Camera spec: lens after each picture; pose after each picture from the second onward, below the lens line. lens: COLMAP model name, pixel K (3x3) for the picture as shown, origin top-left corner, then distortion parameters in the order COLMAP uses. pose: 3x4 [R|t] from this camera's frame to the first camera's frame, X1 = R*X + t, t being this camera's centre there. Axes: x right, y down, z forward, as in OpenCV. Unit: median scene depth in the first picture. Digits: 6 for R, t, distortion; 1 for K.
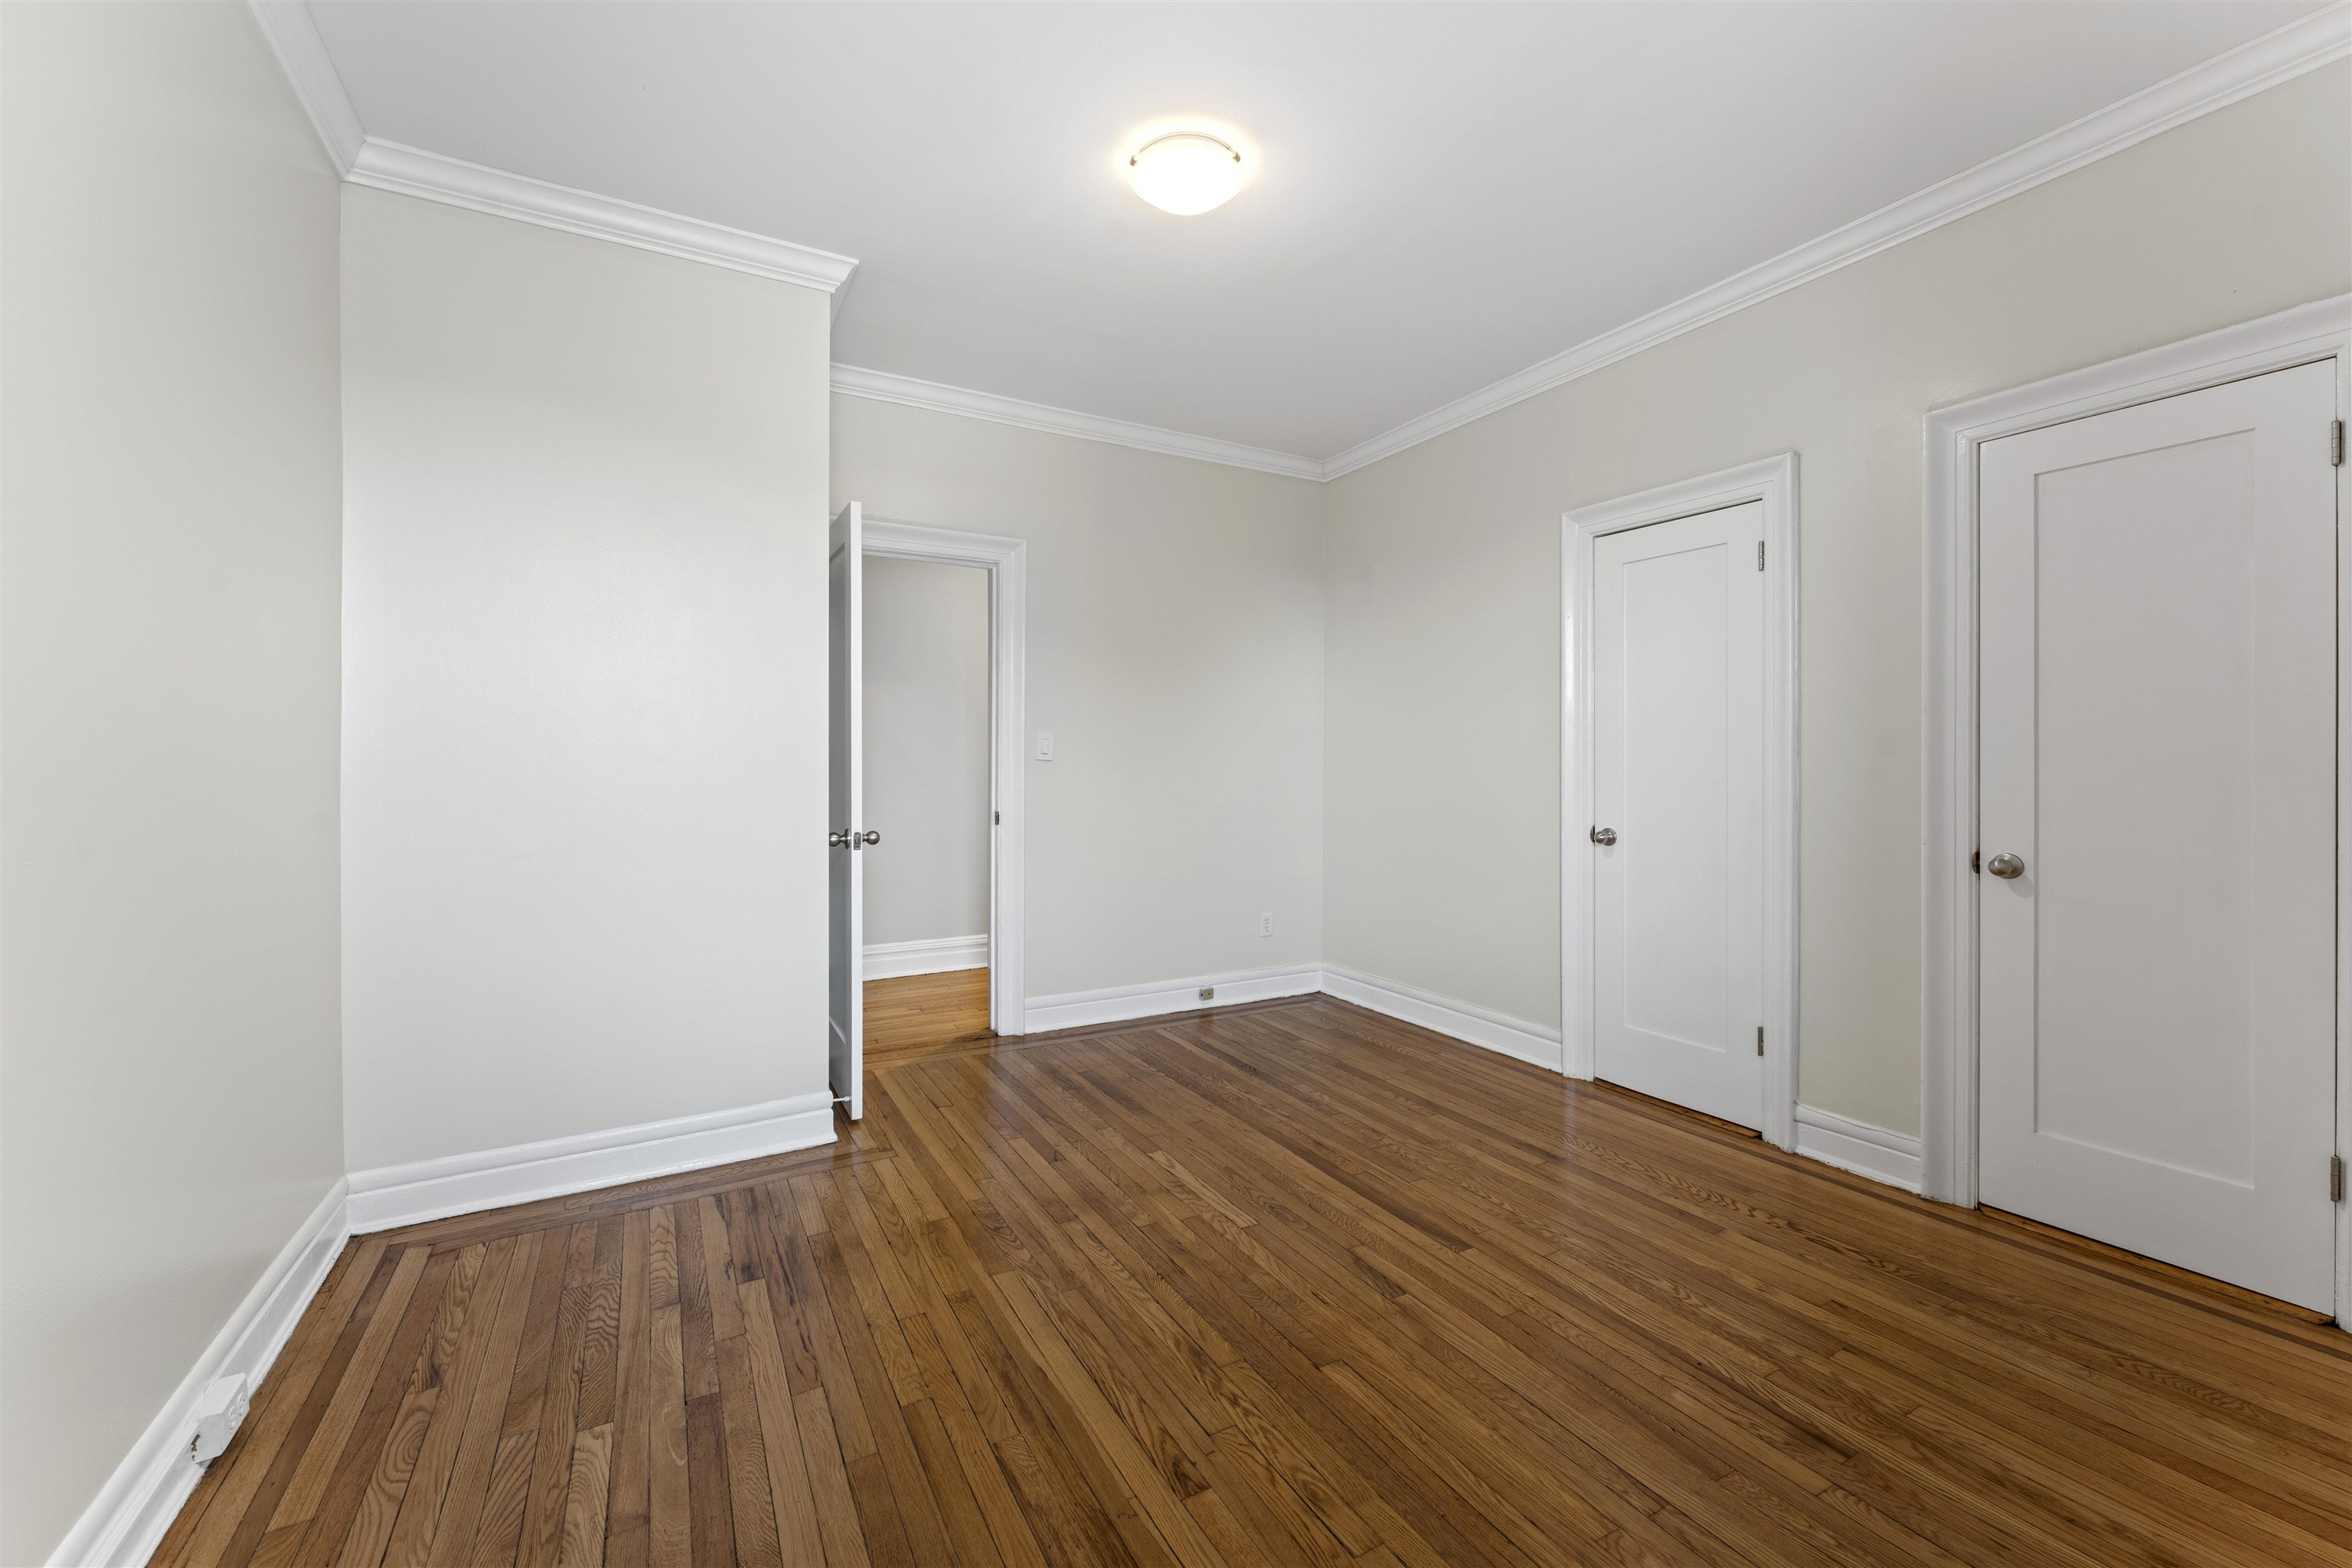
lens RADIAL K [[943.5, 0, 1177.1], [0, 943.5, 762.4], [0, 0, 1]] dist [0.000511, 0.000160]
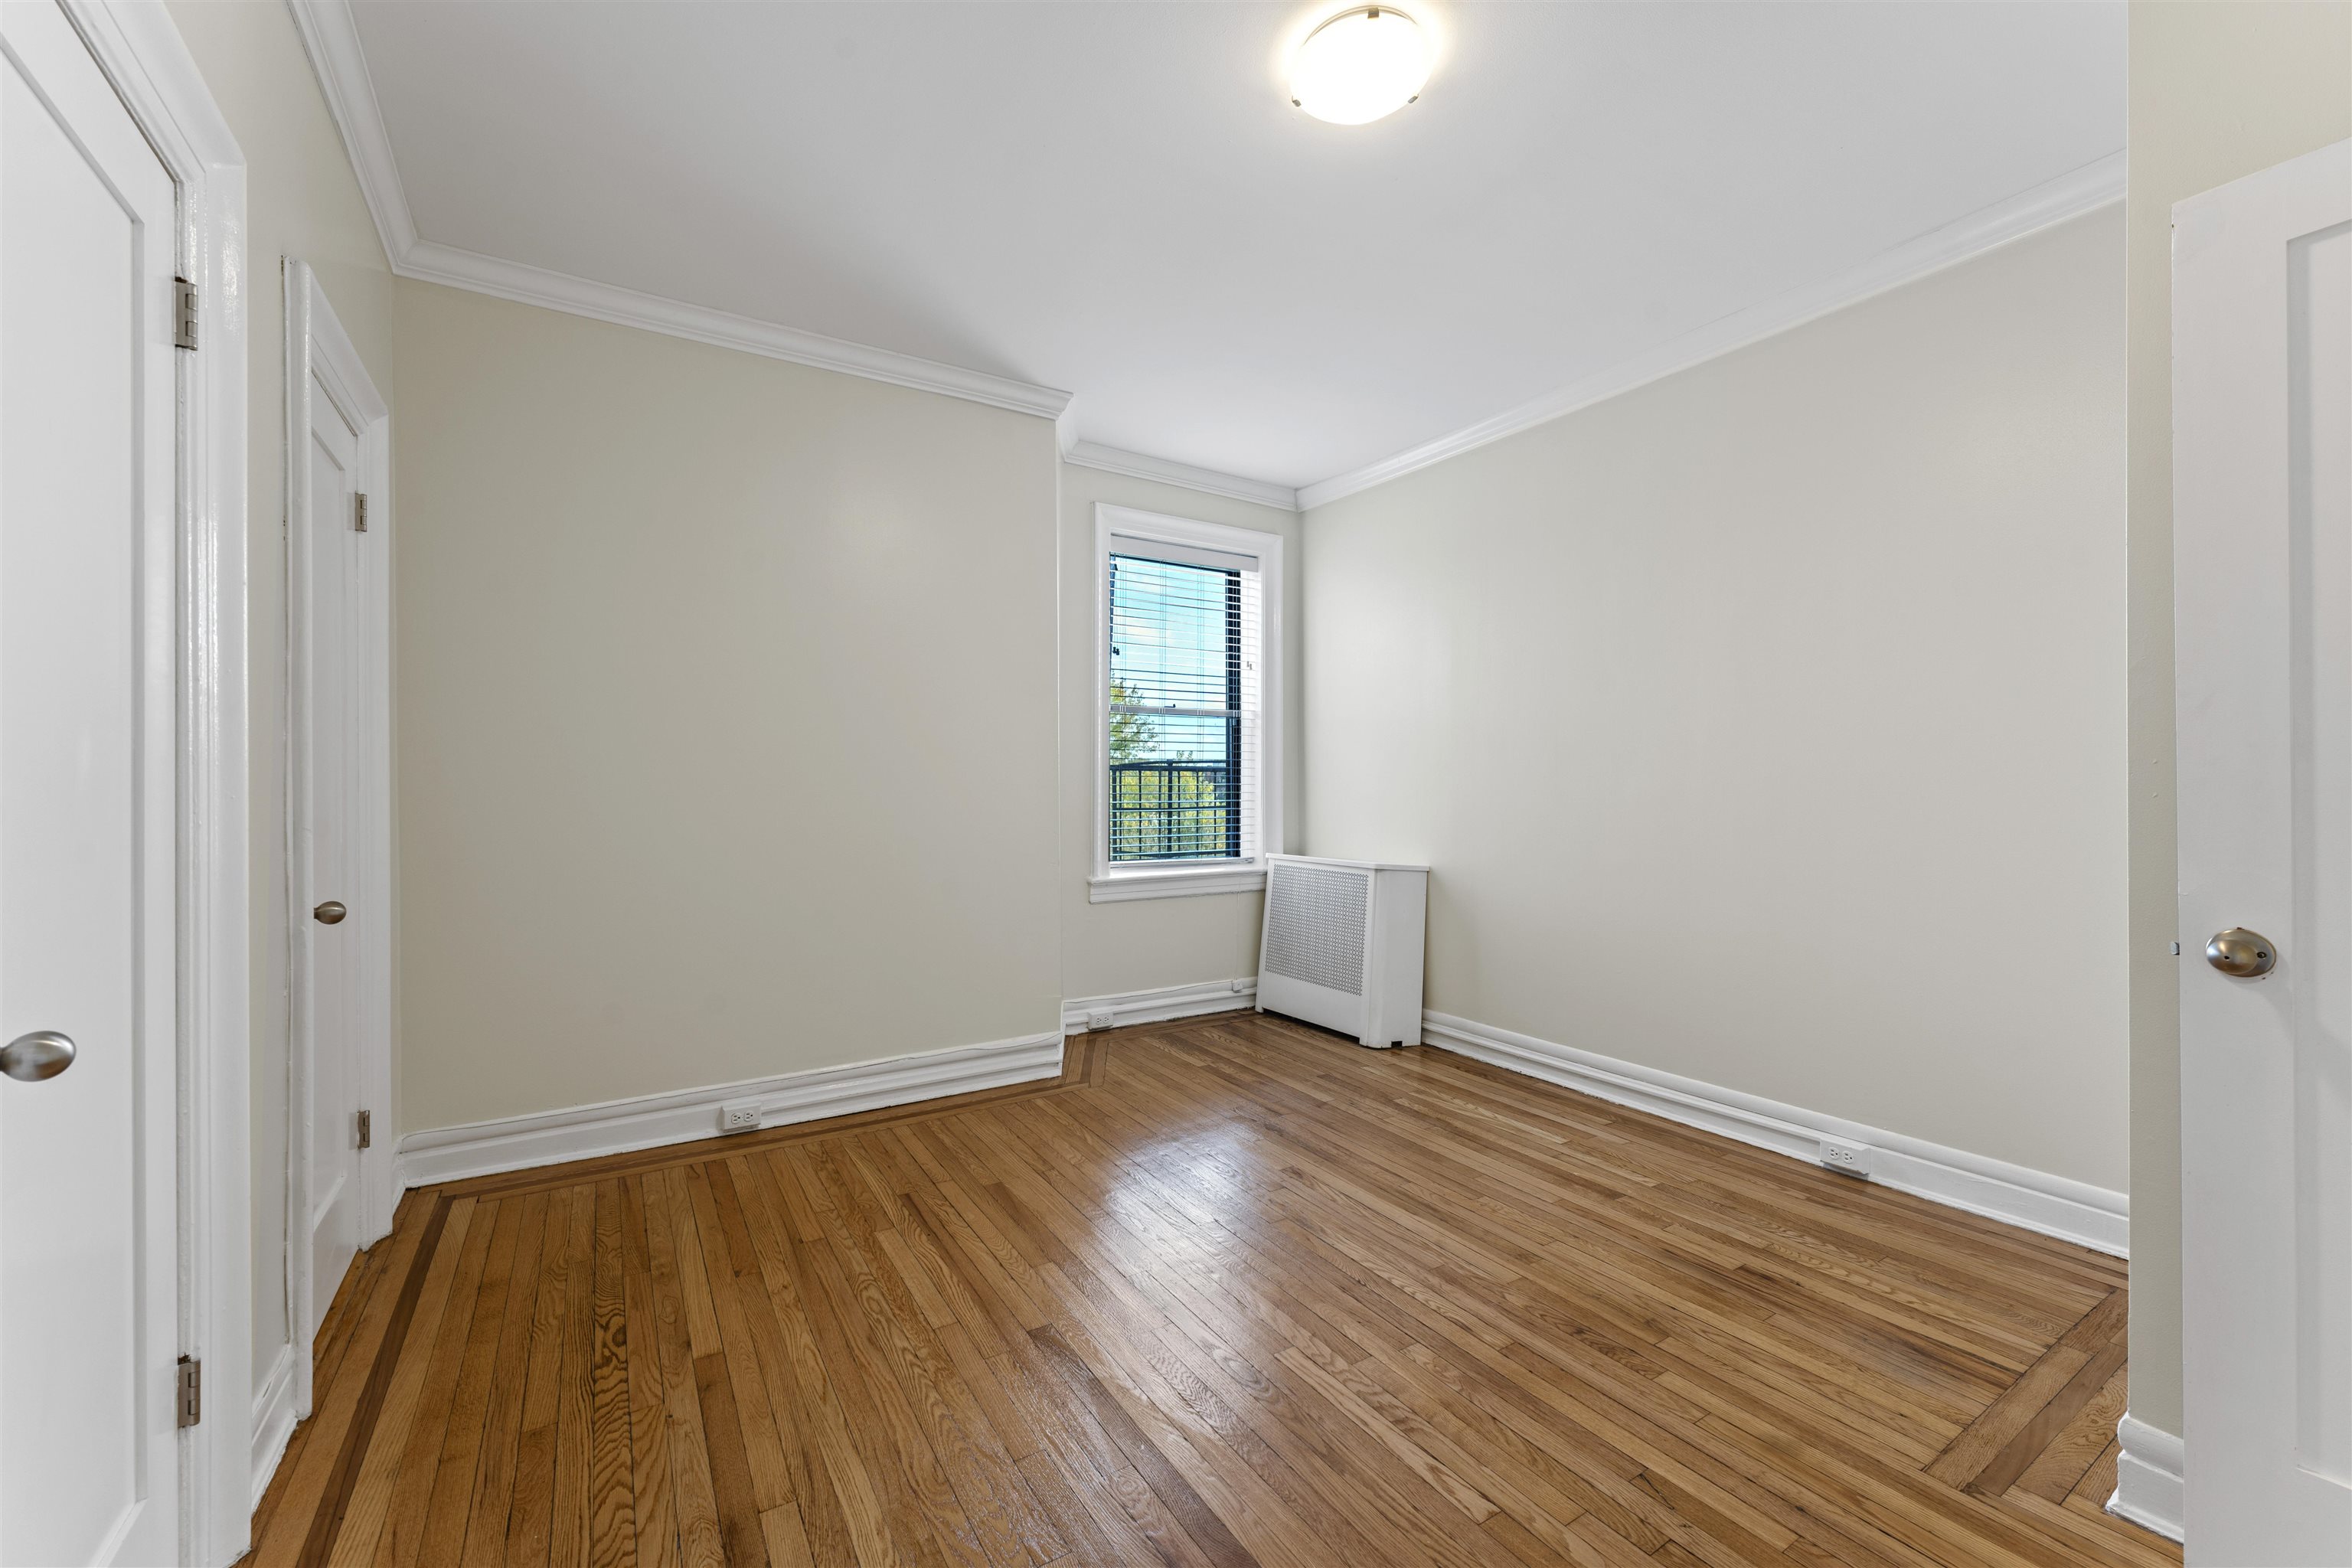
lens RADIAL K [[934.3, 0, 1174.4], [0, 934.3, 826.5], [0, 0, 1]] dist [-0.000346, 0.000671]
pose [[-0.998988, 0.002003, -0.044937, 0.227348], [0.000253, 0.999243, 0.038913, 0.010784], [0.044981, 0.038863, -0.998232, 1.962877]]
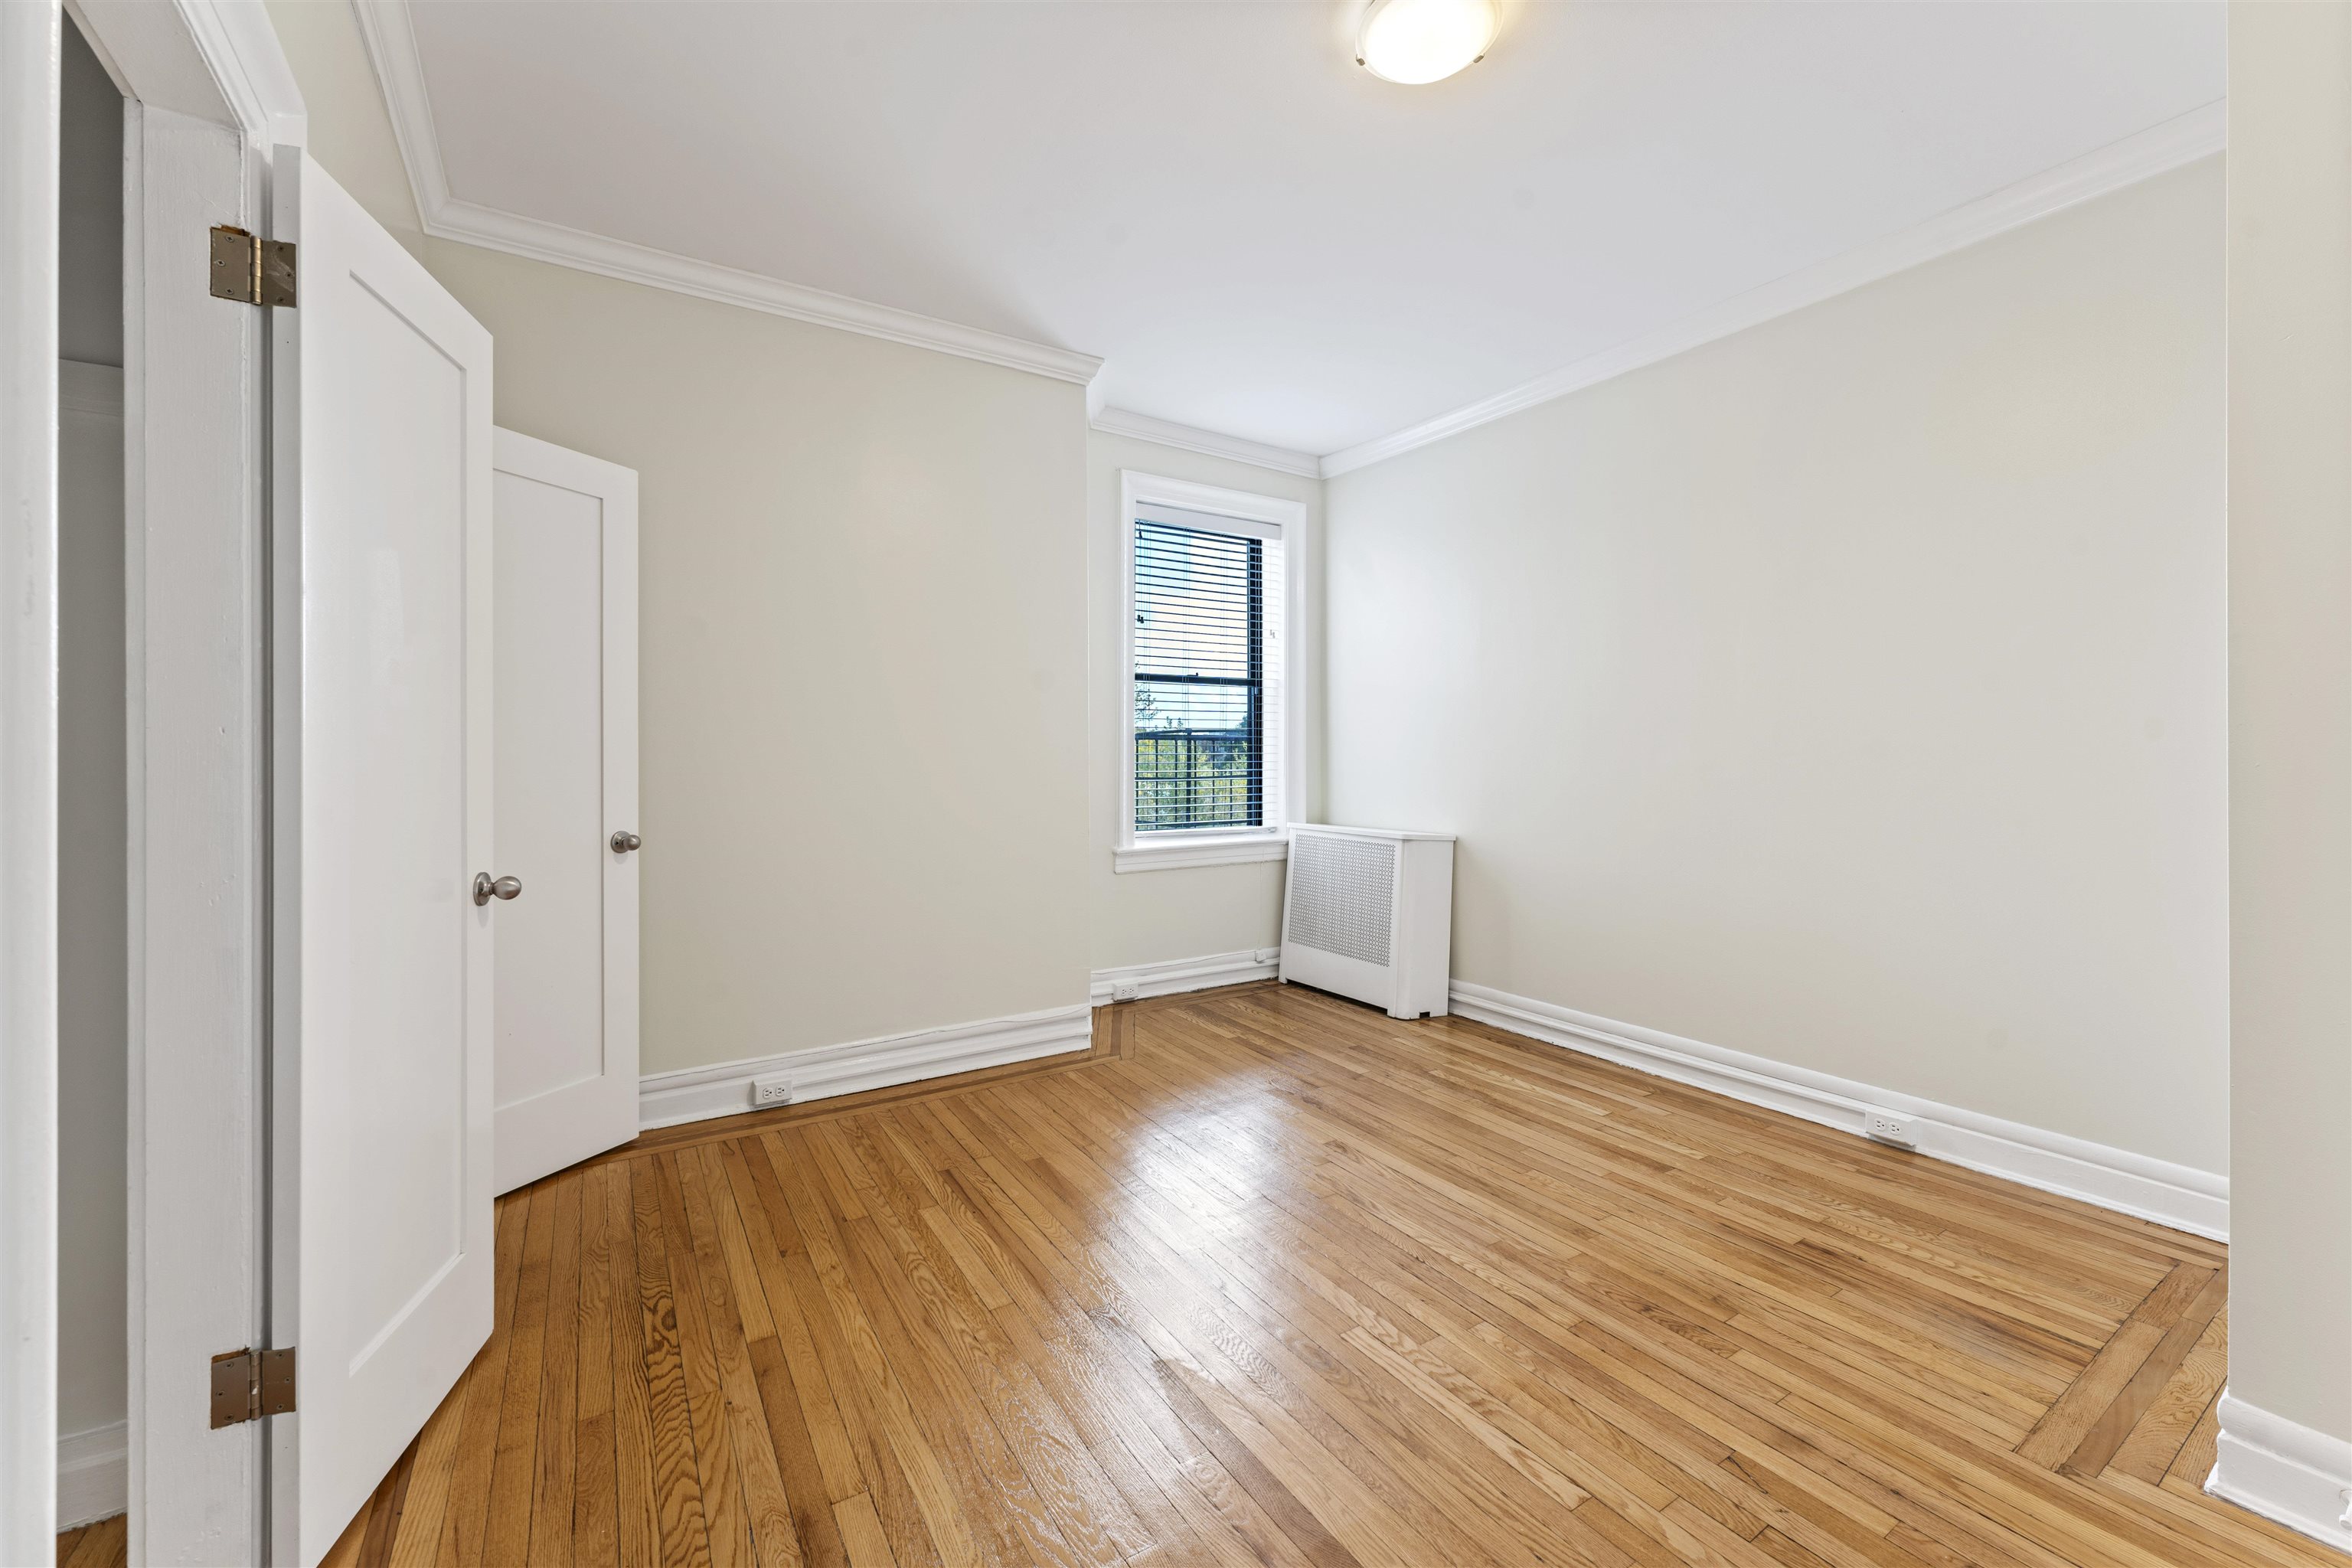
lens RADIAL K [[933.3, 0, 1178.5], [0, 933.3, 794.1], [0, 0, 1]] dist [0.000078, 0.000297]
pose [[-0.998554, 0.002911, -0.053678, 0.289246], [0.000888, 0.999290, 0.037665, 0.009674], [0.053750, 0.037562, -0.997848, 1.942774]]
